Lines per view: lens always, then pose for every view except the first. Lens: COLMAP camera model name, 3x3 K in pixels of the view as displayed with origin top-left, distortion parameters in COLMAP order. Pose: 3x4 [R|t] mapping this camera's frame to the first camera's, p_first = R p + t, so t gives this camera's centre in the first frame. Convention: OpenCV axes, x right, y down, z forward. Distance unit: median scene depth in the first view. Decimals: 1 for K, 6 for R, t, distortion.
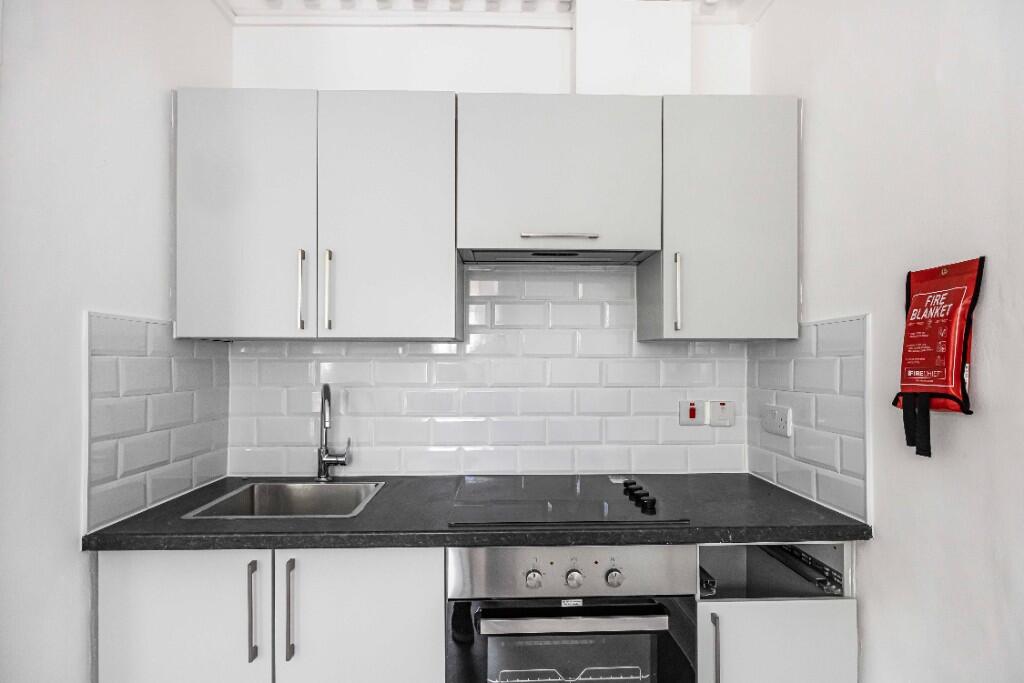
lens RADIAL K [[500.4, 0, 516.1], [0, 500.4, 358.0], [0, 0, 1]] dist [0.003987, 0.000416]
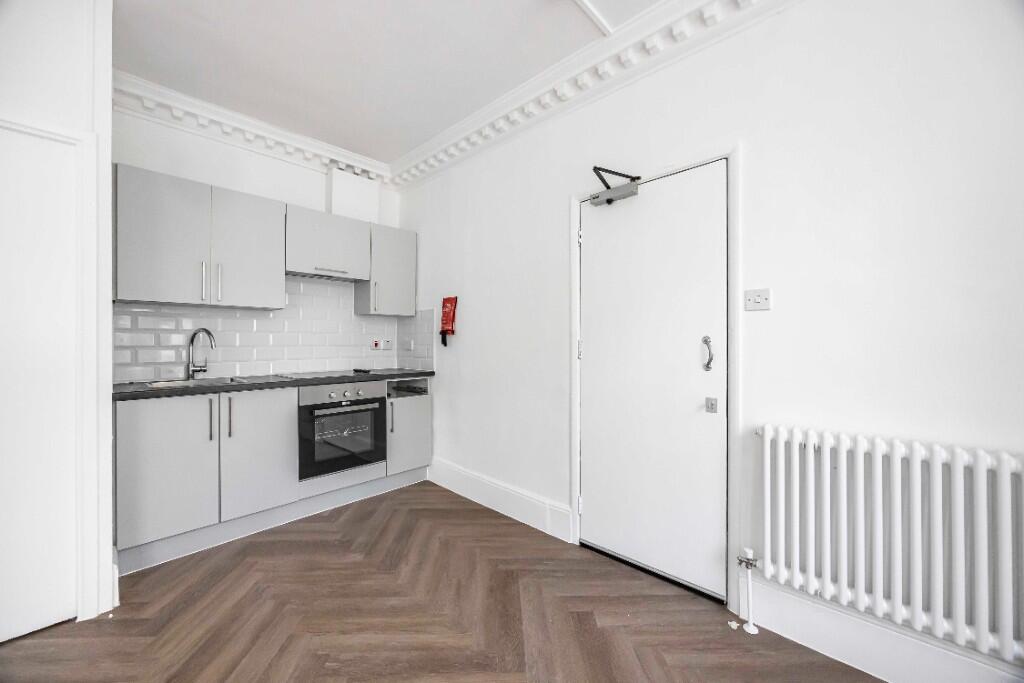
lens RADIAL K [[387.2, 0, 518.3], [0, 387.2, 338.5], [0, 0, 1]] dist [-0.010874, 0.000069]
pose [[0.700002, 0.003079, 0.714134, -0.758116], [-0.004472, 0.999990, 0.000073, 0.109848], [-0.714126, -0.003245, 0.700009, -1.222944]]
